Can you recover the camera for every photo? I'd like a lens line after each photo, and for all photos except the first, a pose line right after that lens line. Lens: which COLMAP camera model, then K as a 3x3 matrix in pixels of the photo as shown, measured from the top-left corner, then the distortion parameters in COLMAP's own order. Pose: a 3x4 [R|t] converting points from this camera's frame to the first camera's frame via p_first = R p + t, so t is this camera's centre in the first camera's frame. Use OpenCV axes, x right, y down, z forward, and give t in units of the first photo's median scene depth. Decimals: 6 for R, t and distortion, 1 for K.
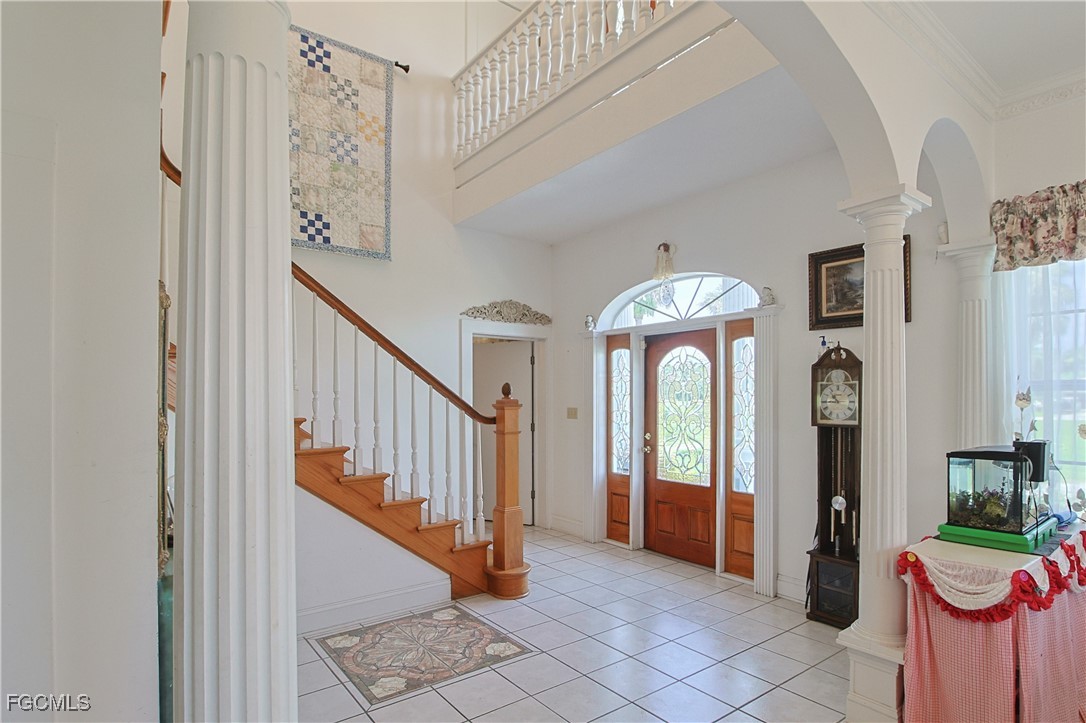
lens RADIAL K [[571.0, 0, 542.7], [0, 571.0, 399.4], [0, 0, 1]] dist [-0.005318, -0.001046]
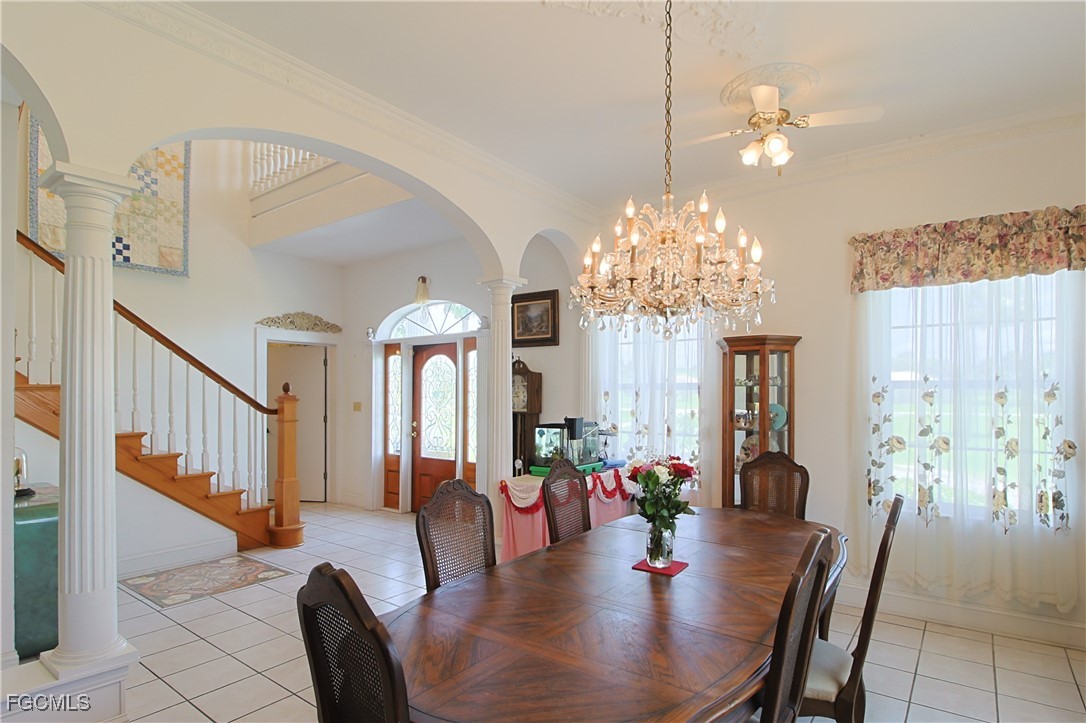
lens RADIAL K [[575.3, 0, 544.5], [0, 575.3, 392.9], [0, 0, 1]] dist [-0.000916, -0.016416]
pose [[0.962938, 0.001410, 0.269718, 0.128857], [-0.000009, 0.999987, -0.005194, 0.001397], [-0.269722, 0.004999, 0.962925, -0.354041]]
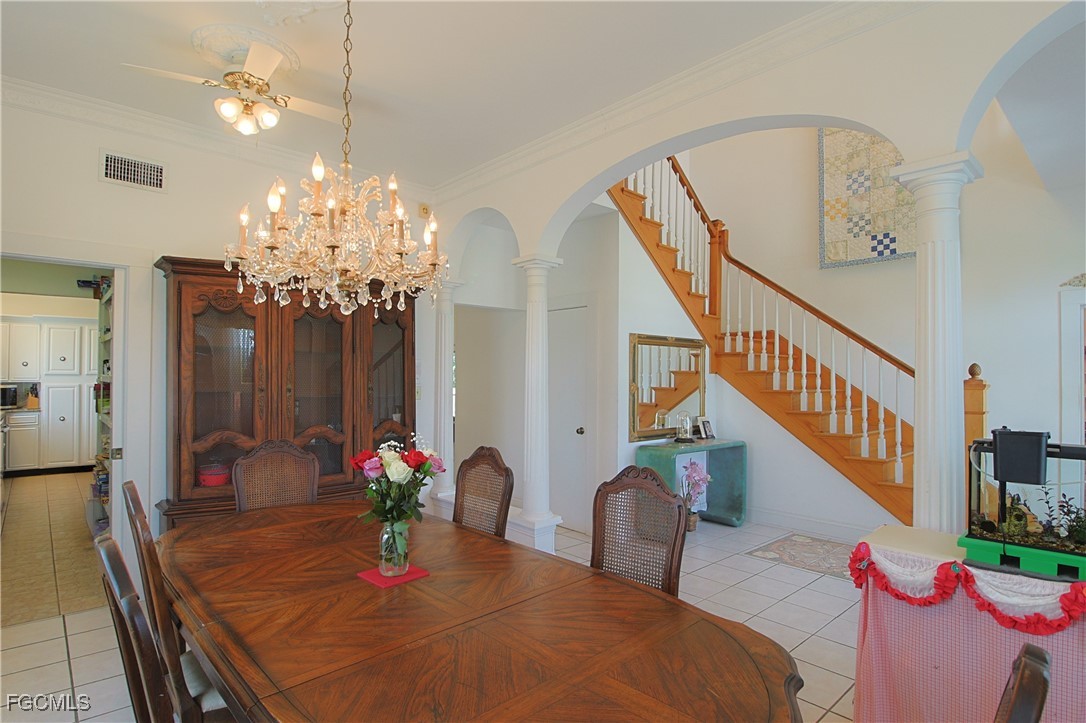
lens RADIAL K [[553.3, 0, 545.7], [0, 553.3, 364.4], [0, 0, 1]] dist [0.002531, -0.014223]
pose [[0.096755, -0.015246, -0.995191, 0.734191], [-0.002619, 0.999875, -0.015573, -0.010669], [0.995305, 0.004113, 0.096703, 0.123254]]
